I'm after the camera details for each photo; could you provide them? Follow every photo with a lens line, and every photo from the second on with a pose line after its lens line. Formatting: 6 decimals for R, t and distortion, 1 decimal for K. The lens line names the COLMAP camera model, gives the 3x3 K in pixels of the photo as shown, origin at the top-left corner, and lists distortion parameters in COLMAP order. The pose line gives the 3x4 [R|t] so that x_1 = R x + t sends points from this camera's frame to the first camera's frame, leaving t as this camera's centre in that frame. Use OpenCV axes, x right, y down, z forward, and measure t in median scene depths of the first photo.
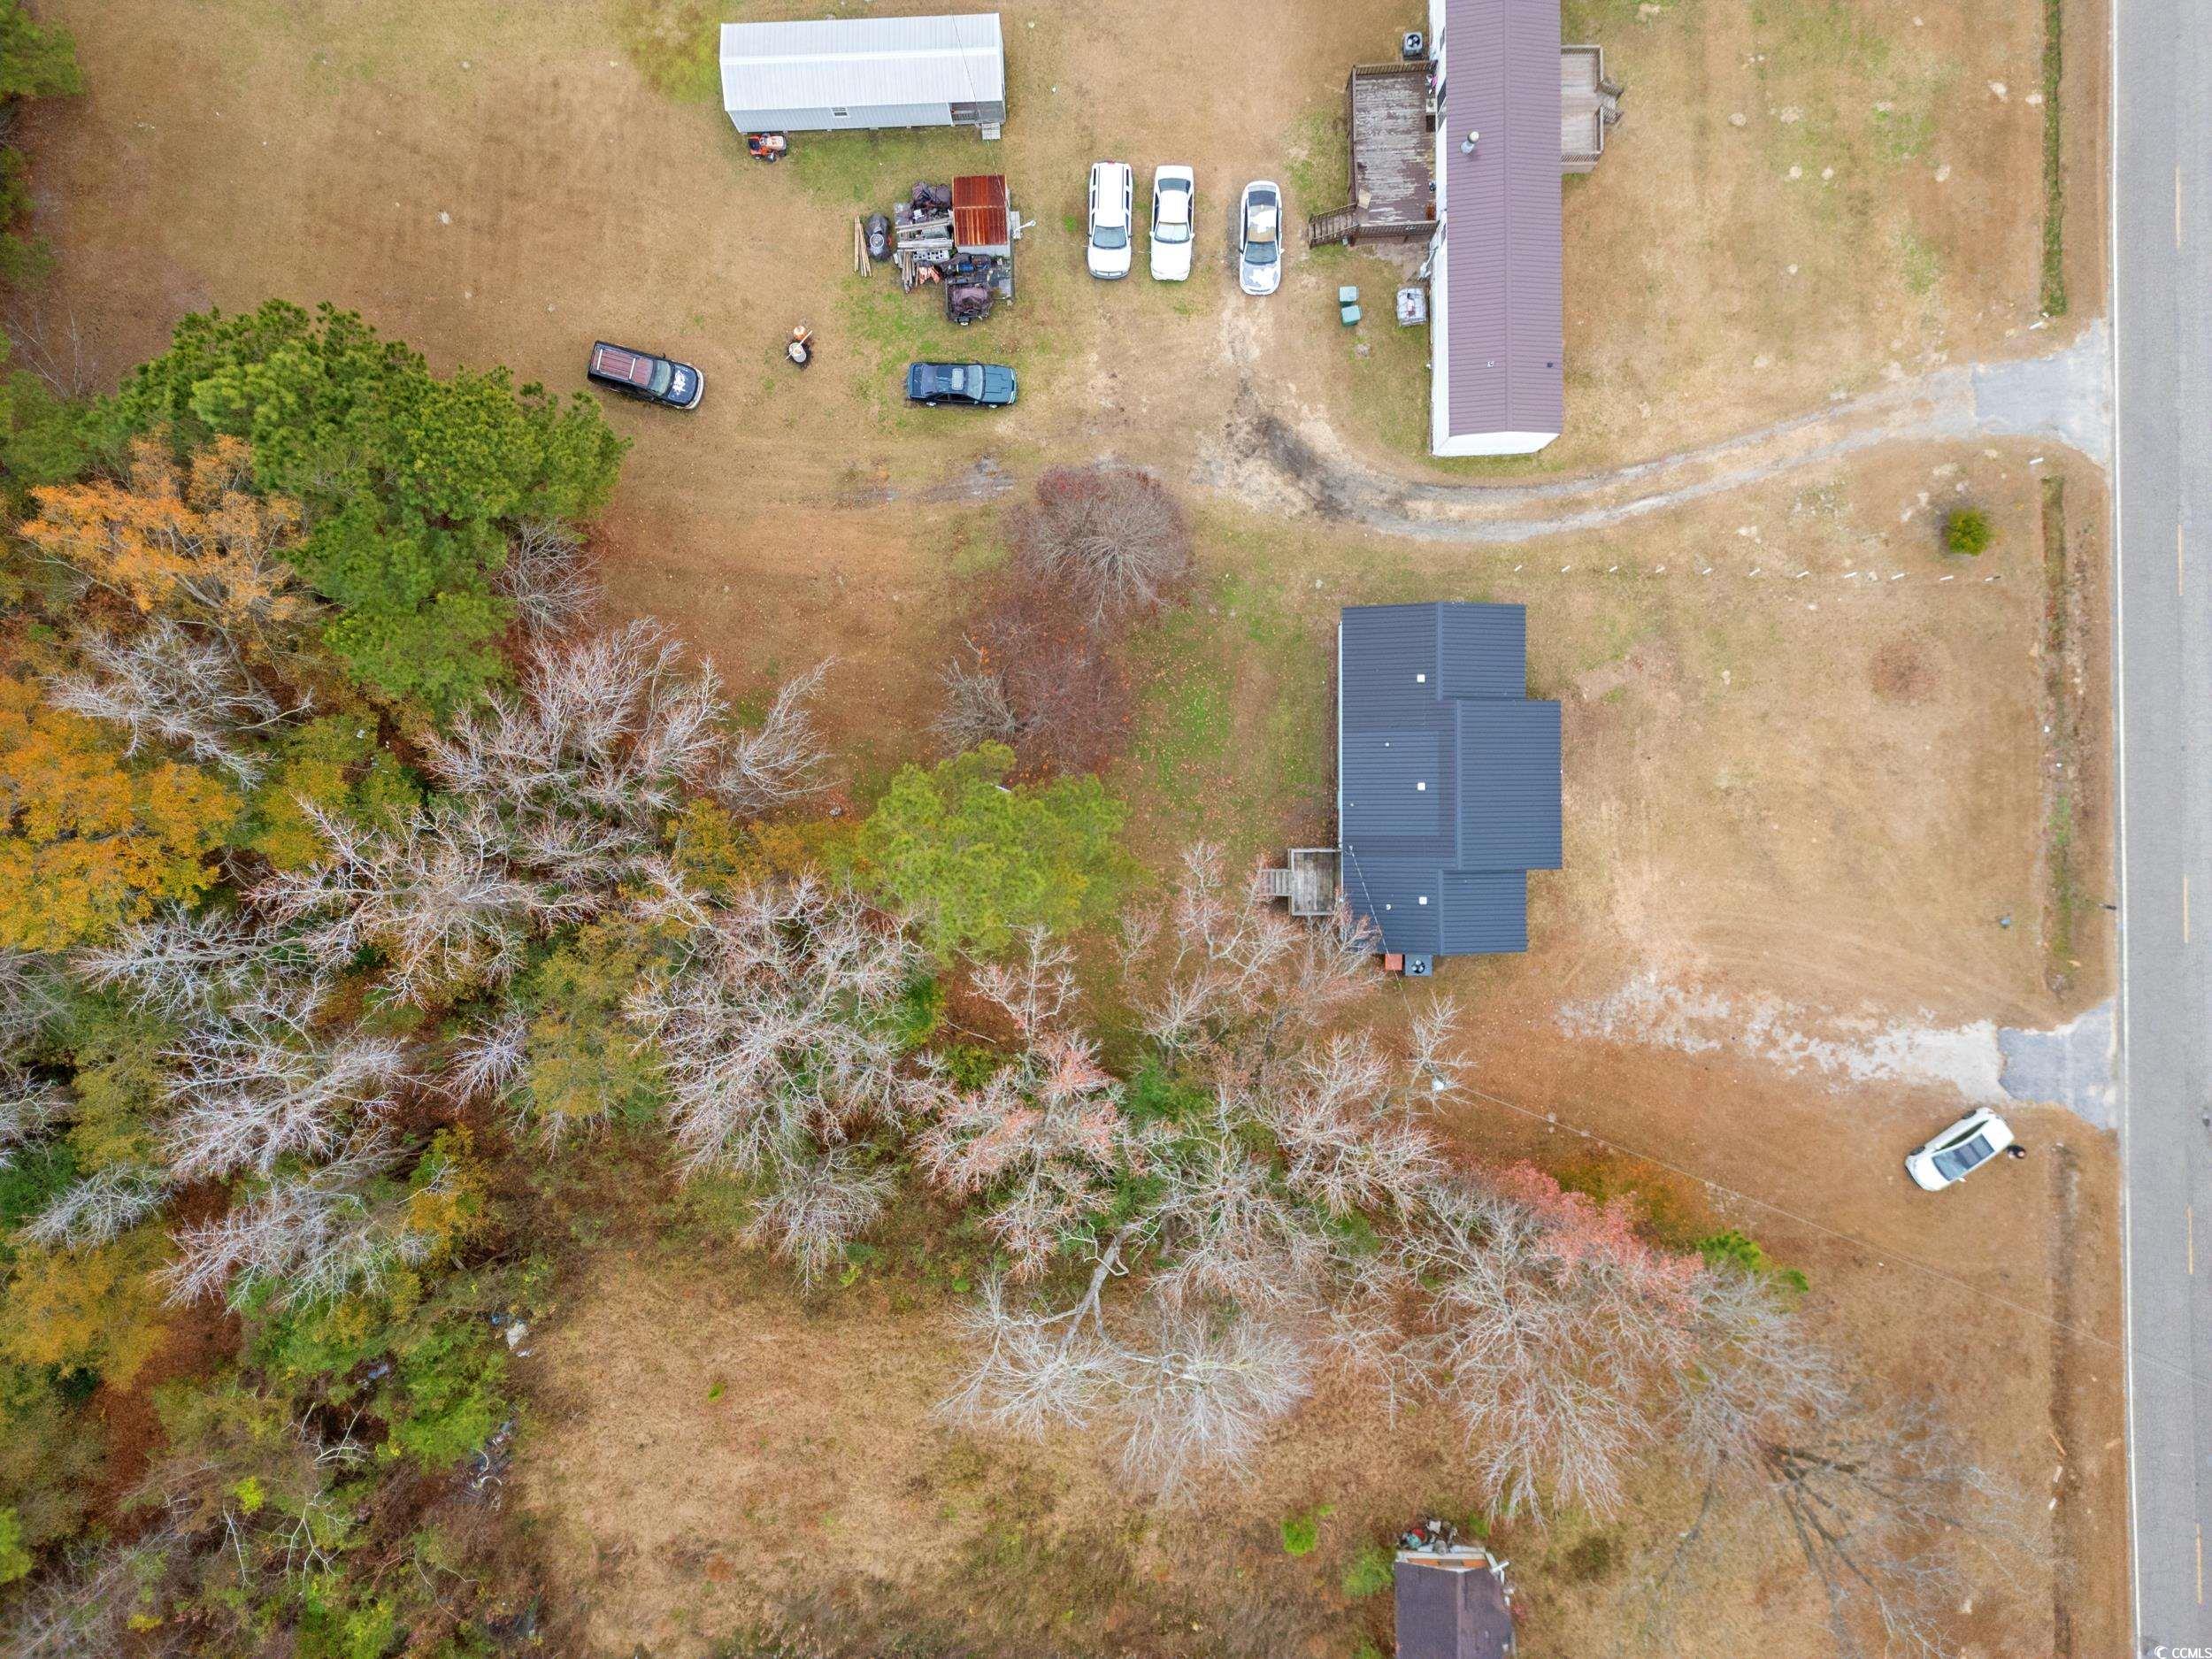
lens RADIAL K [[1538.4, 0, 1106.0], [0, 1538.4, 829.5], [0, 0, 1]] dist [0.069716, -0.073935]
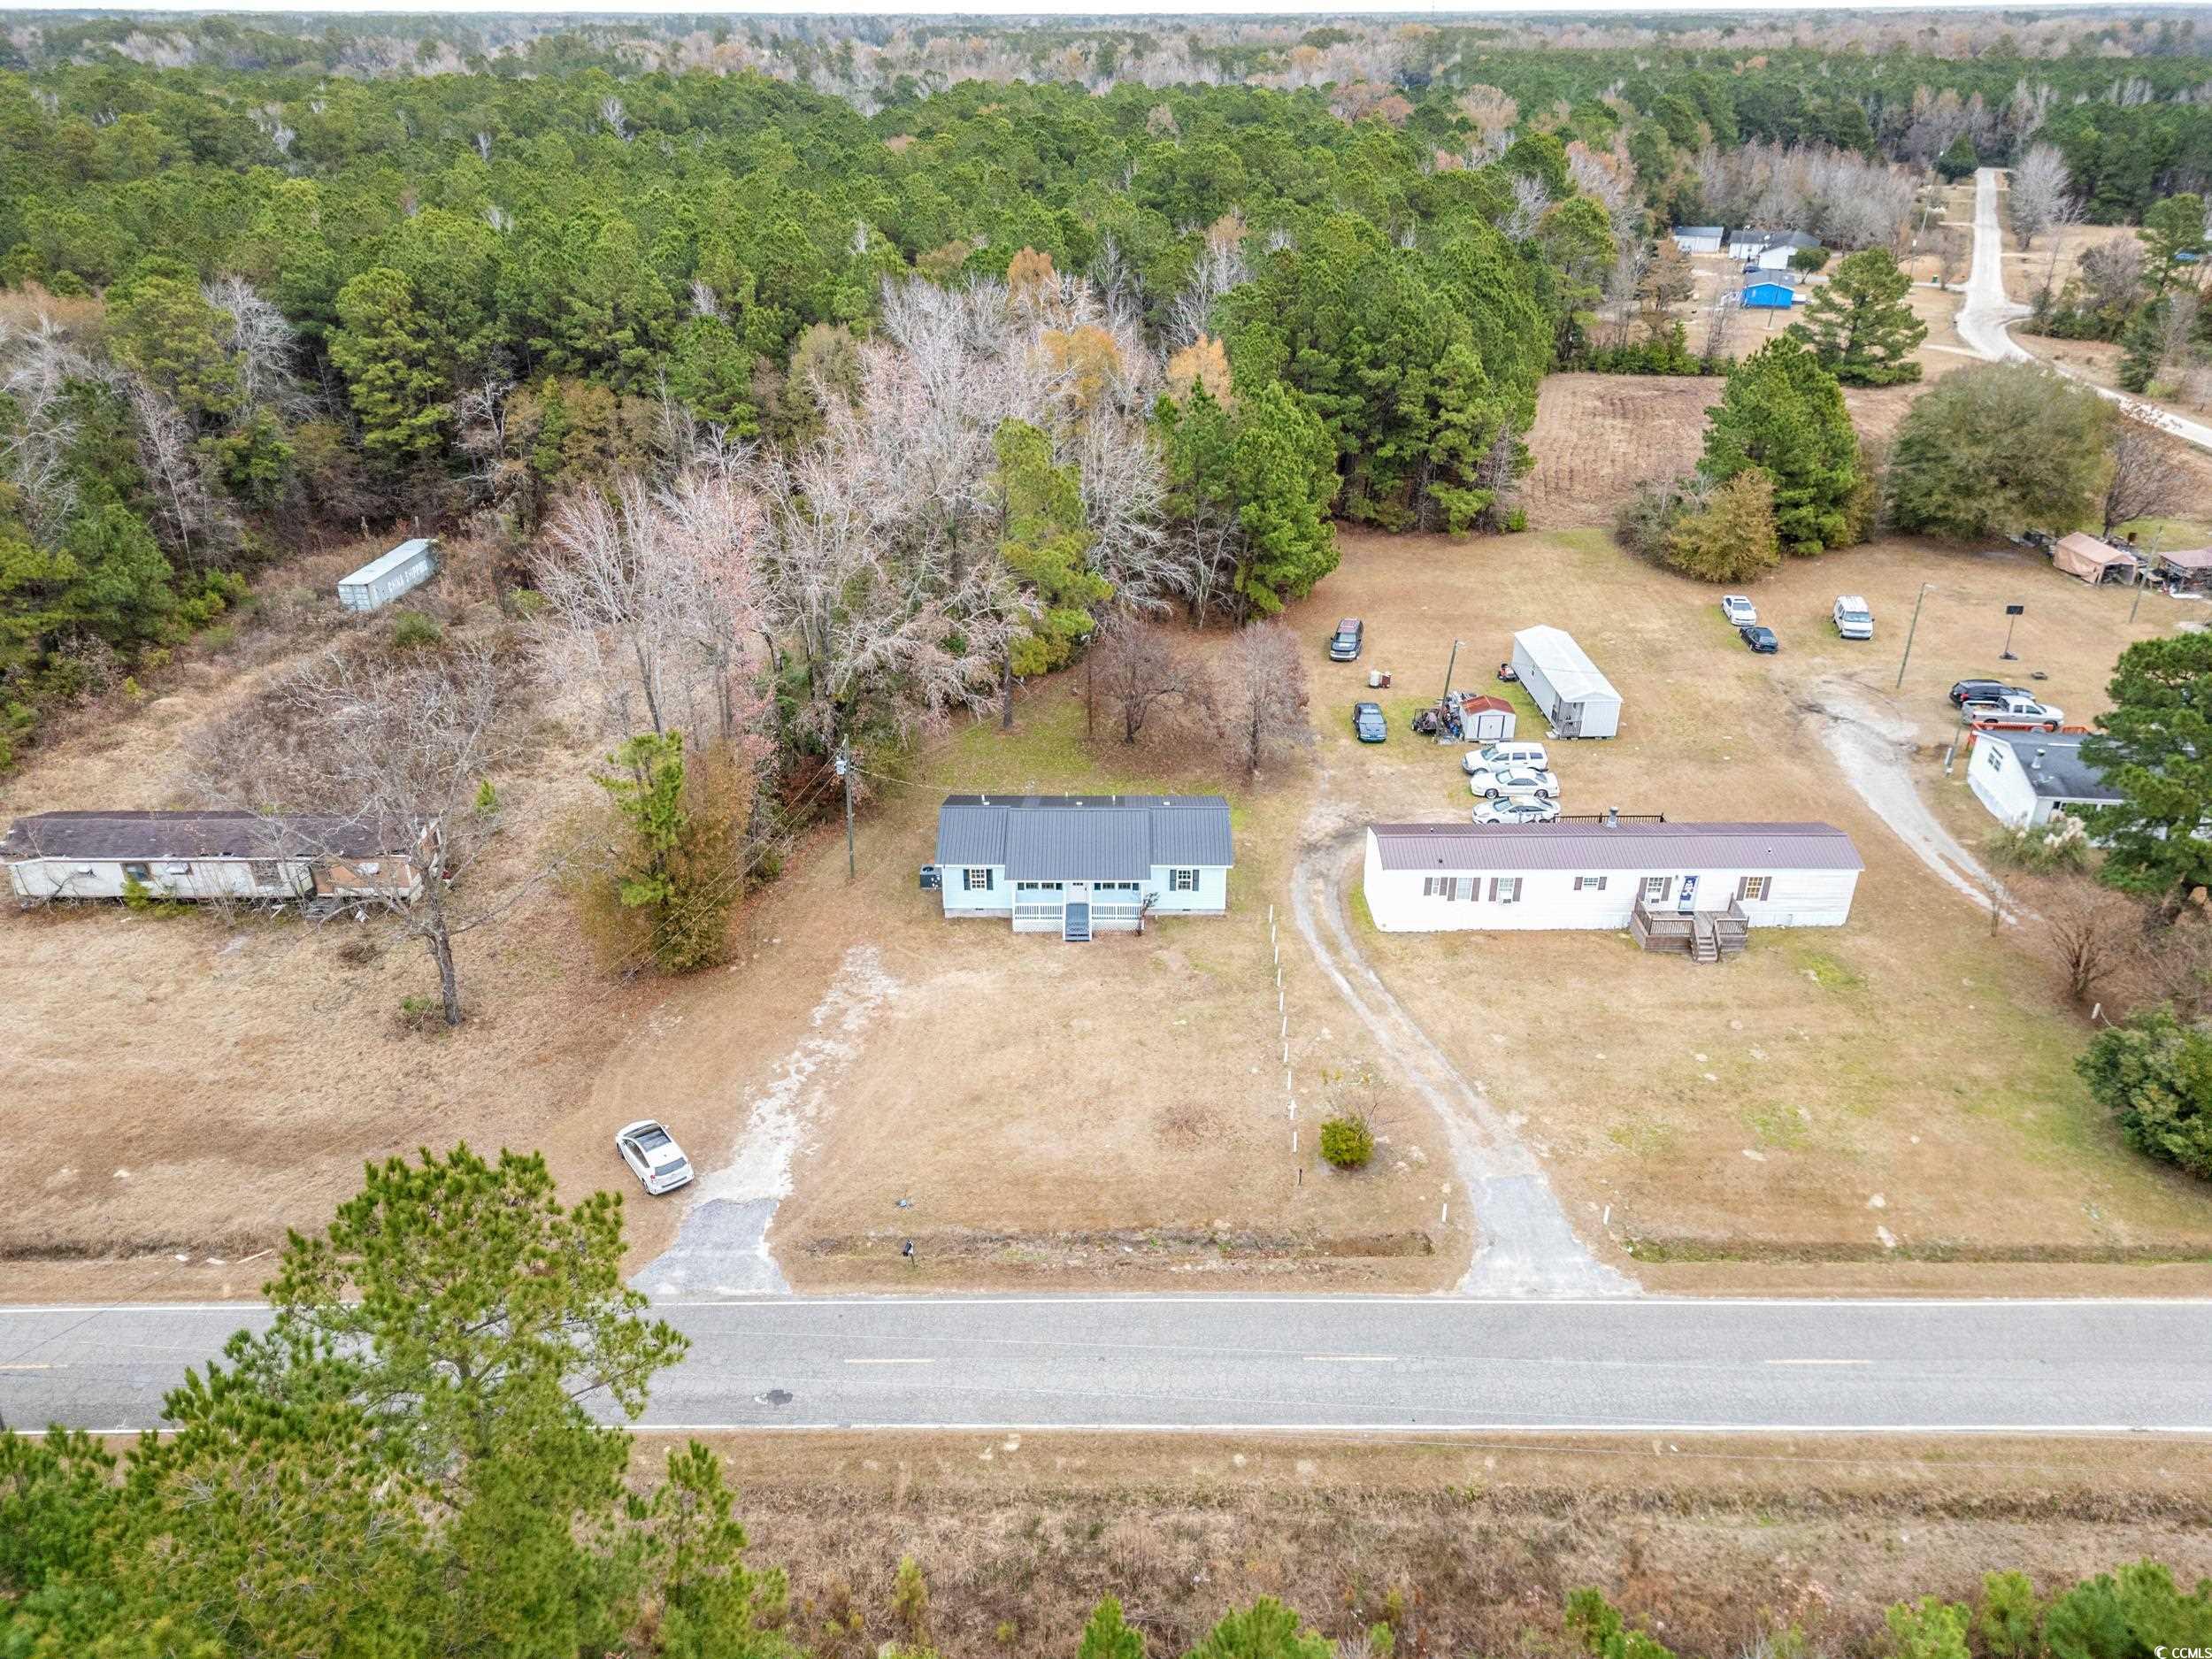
lens RADIAL K [[1526.0, 0, 1106.0], [0, 1526.0, 829.5], [0, 0, 1]] dist [0.077556, -0.002181]
pose [[-0.013266, 0.479384, -0.877505, 1.222003], [-0.999900, -0.010726, 0.009257, -0.057950], [-0.004974, 0.877540, 0.479478, 0.417463]]
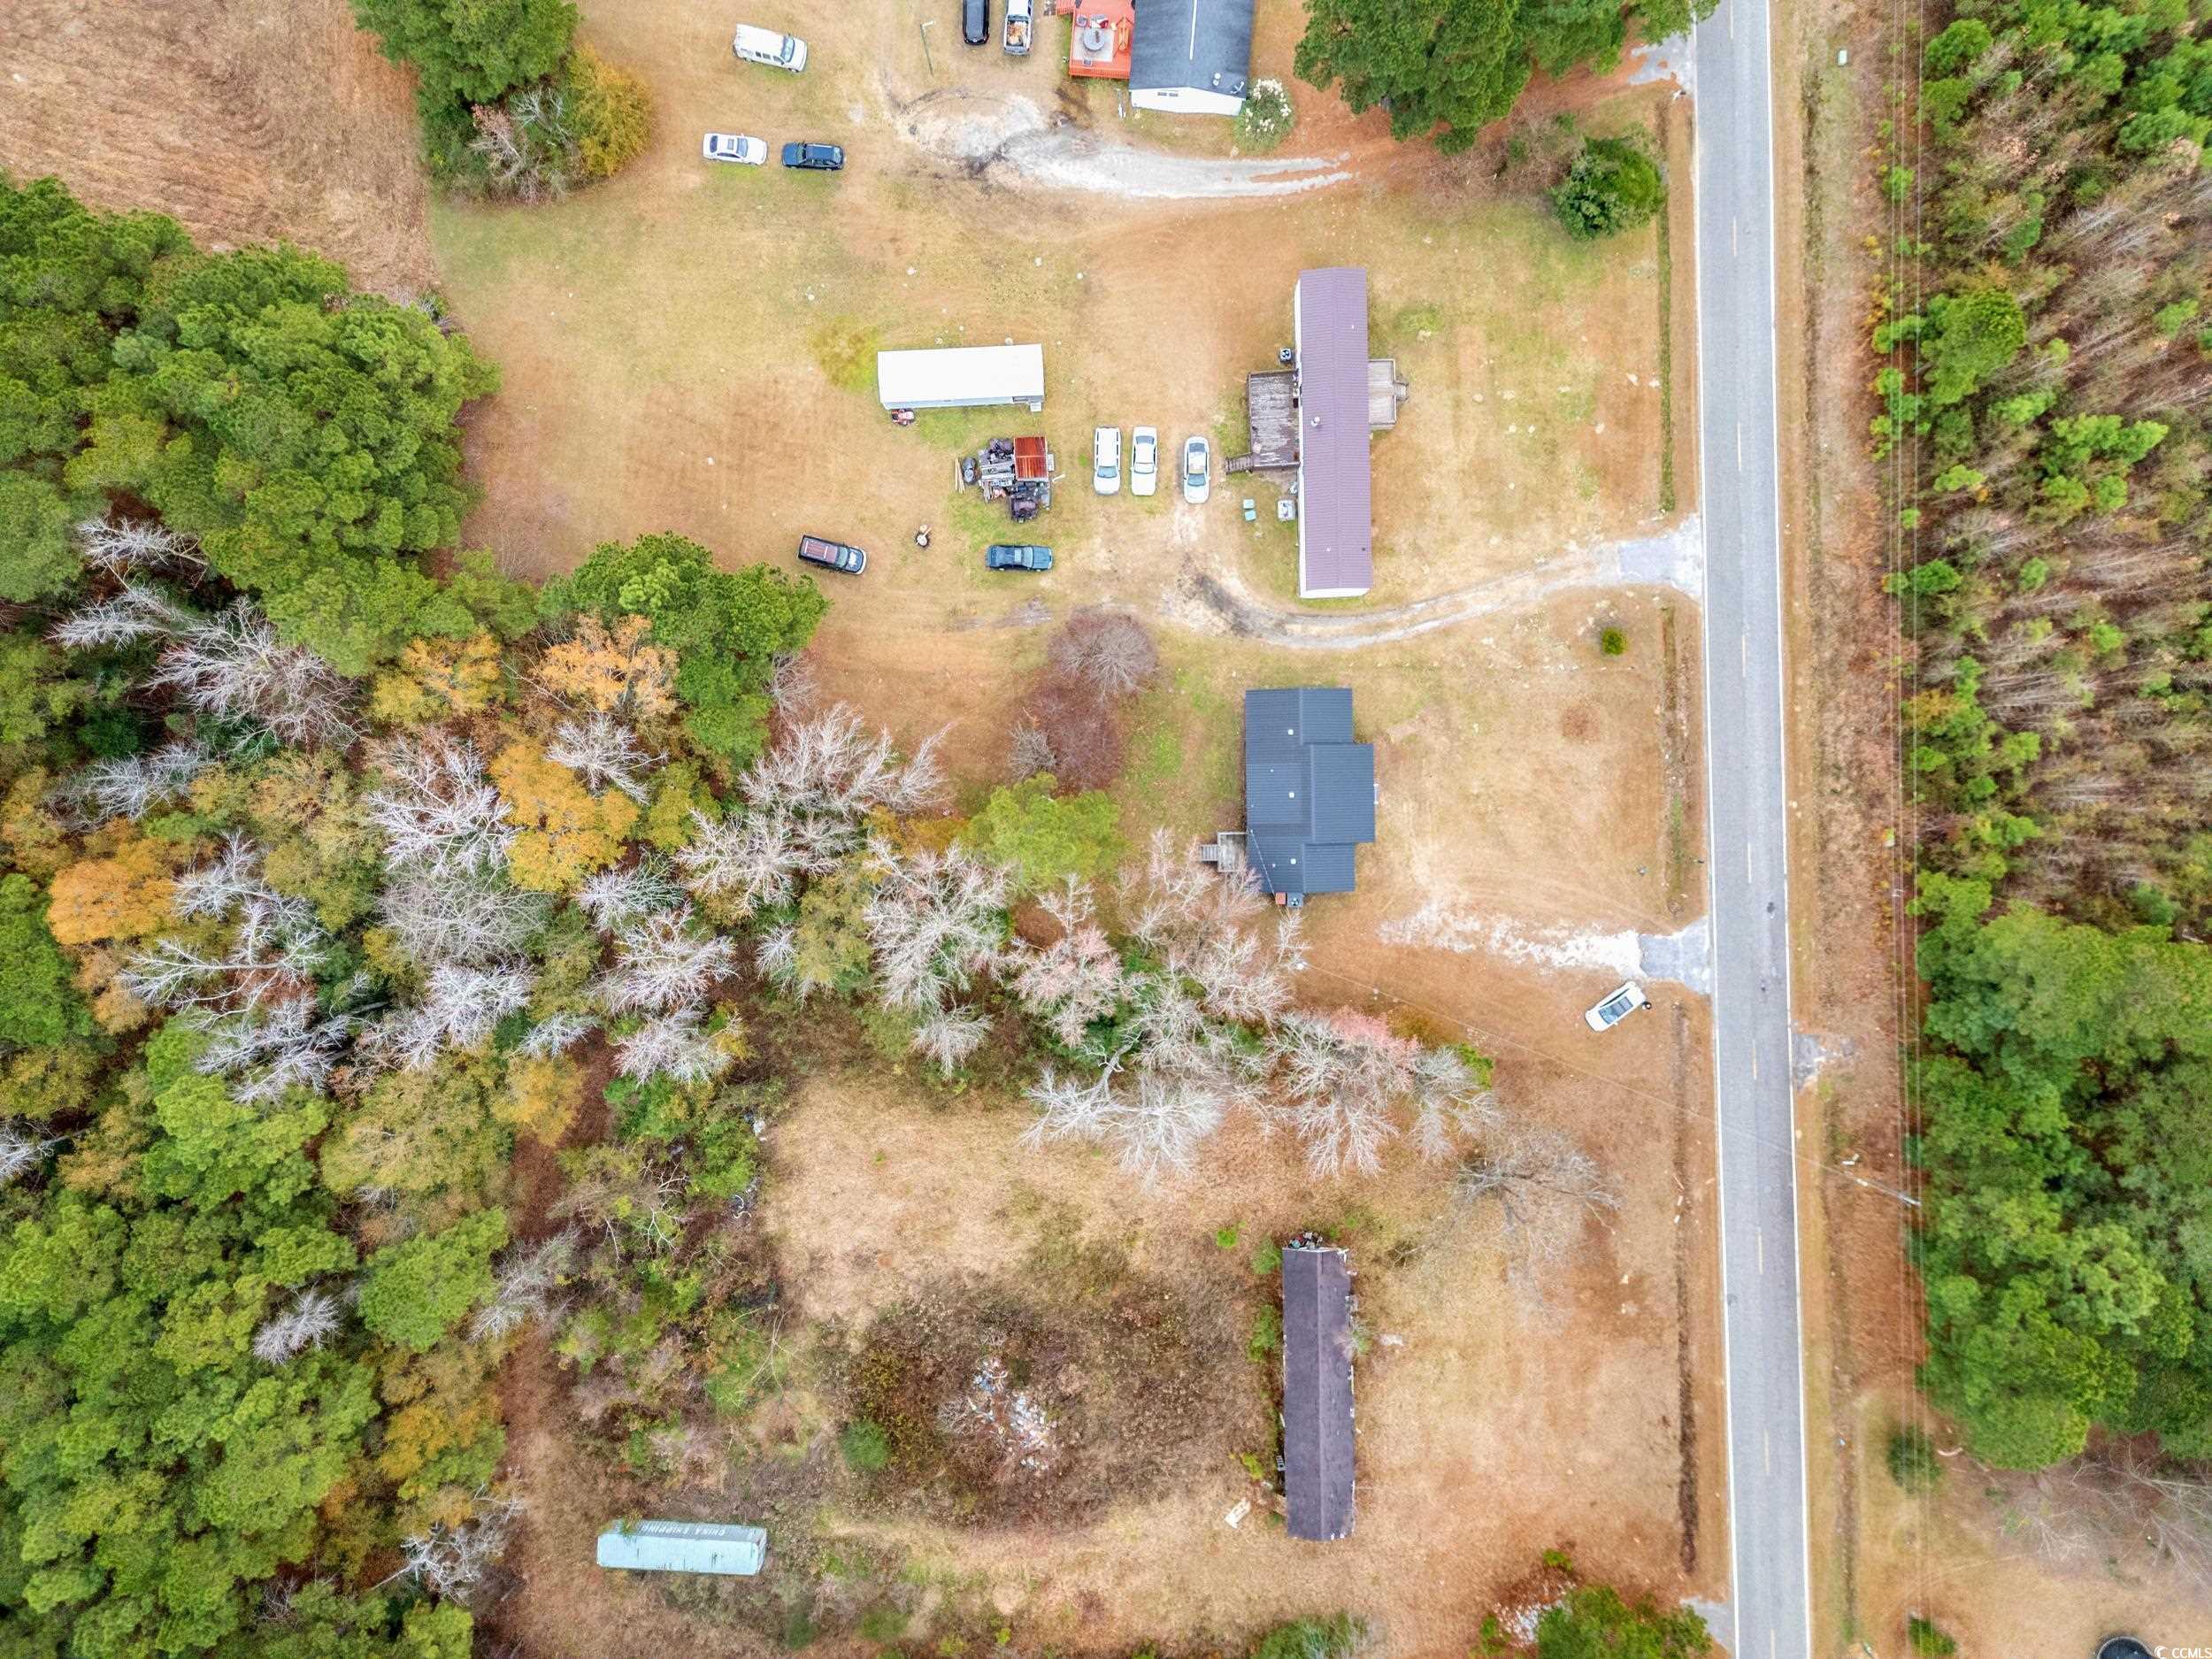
lens RADIAL K [[1538.4, 0, 1106.0], [0, 1538.4, 829.5], [0, 0, 1]] dist [0.069716, -0.073935]
pose [[0.999949, -0.010051, -0.000245, -0.002293], [0.010052, 0.999949, 0.000842, 0.006721], [0.000237, -0.000844, 1.000000, -0.677396]]
